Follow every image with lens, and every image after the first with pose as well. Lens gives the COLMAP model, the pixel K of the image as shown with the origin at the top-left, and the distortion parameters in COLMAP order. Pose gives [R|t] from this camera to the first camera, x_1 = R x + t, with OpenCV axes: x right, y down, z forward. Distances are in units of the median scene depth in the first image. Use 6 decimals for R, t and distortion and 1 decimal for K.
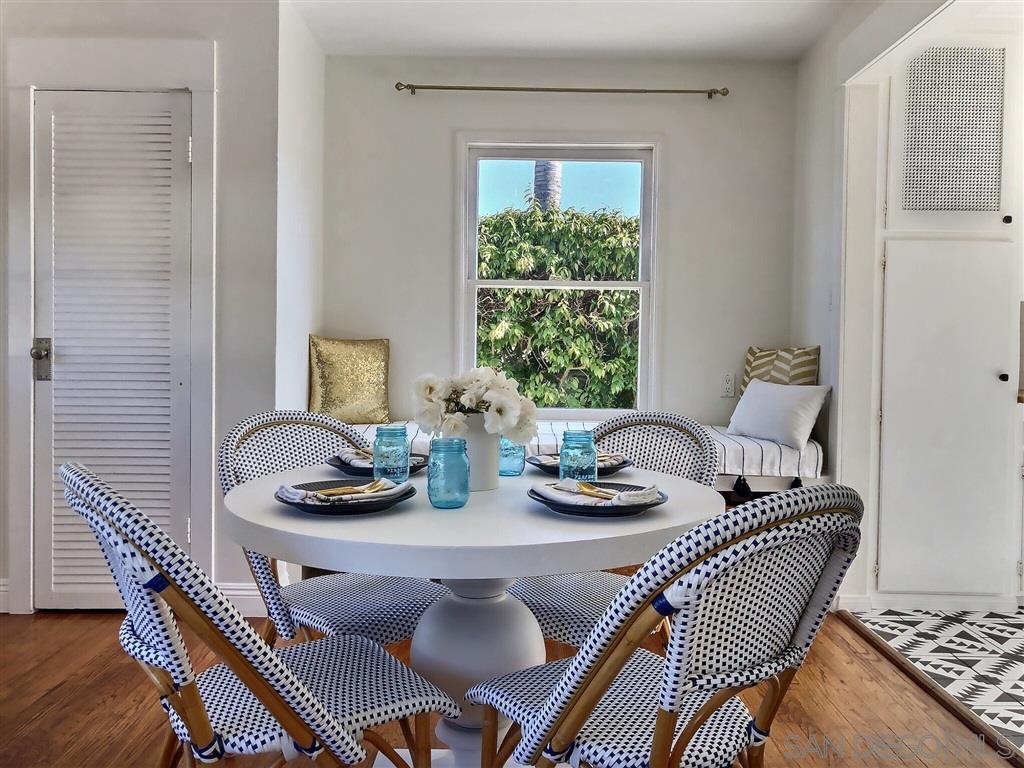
lens RADIAL K [[851.8, 0, 512.0], [0, 851.8, 384.0], [0, 0, 1]] dist [0.002926, -0.003754]
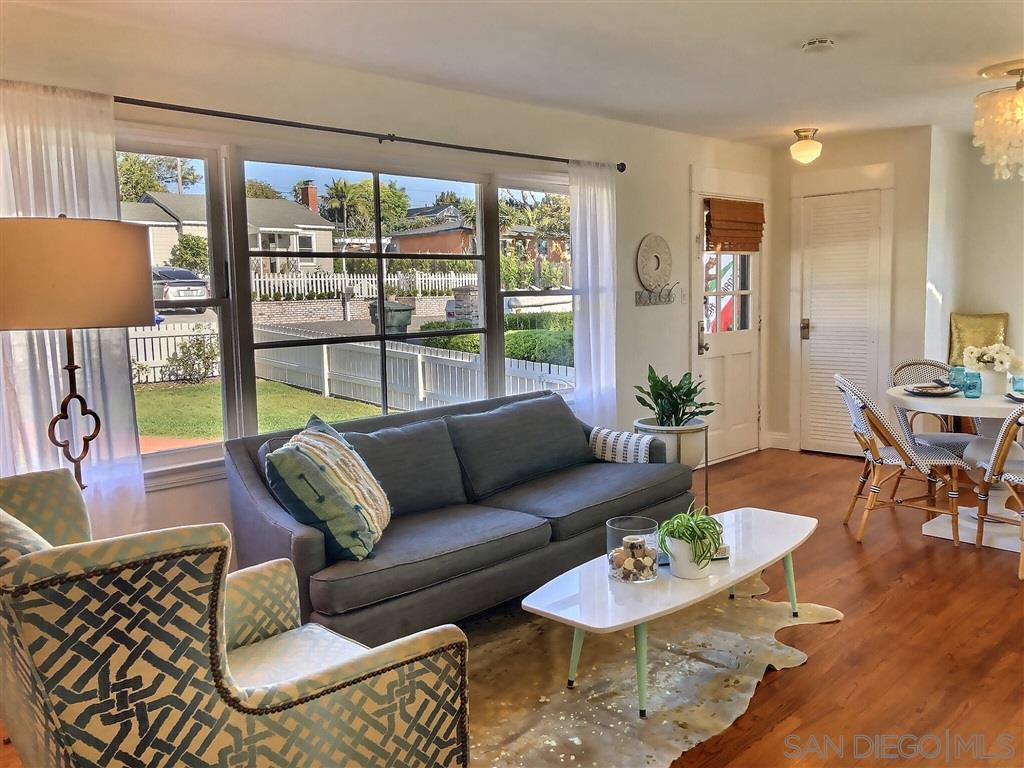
lens RADIAL K [[851.8, 0, 512.0], [0, 851.8, 384.0], [0, 0, 1]] dist [0.002926, -0.003754]
pose [[0.716944, 0.048104, -0.695469, 0.493758], [0.003596, 0.997348, 0.072692, -0.065063], [0.697122, -0.054617, 0.714869, -1.271740]]
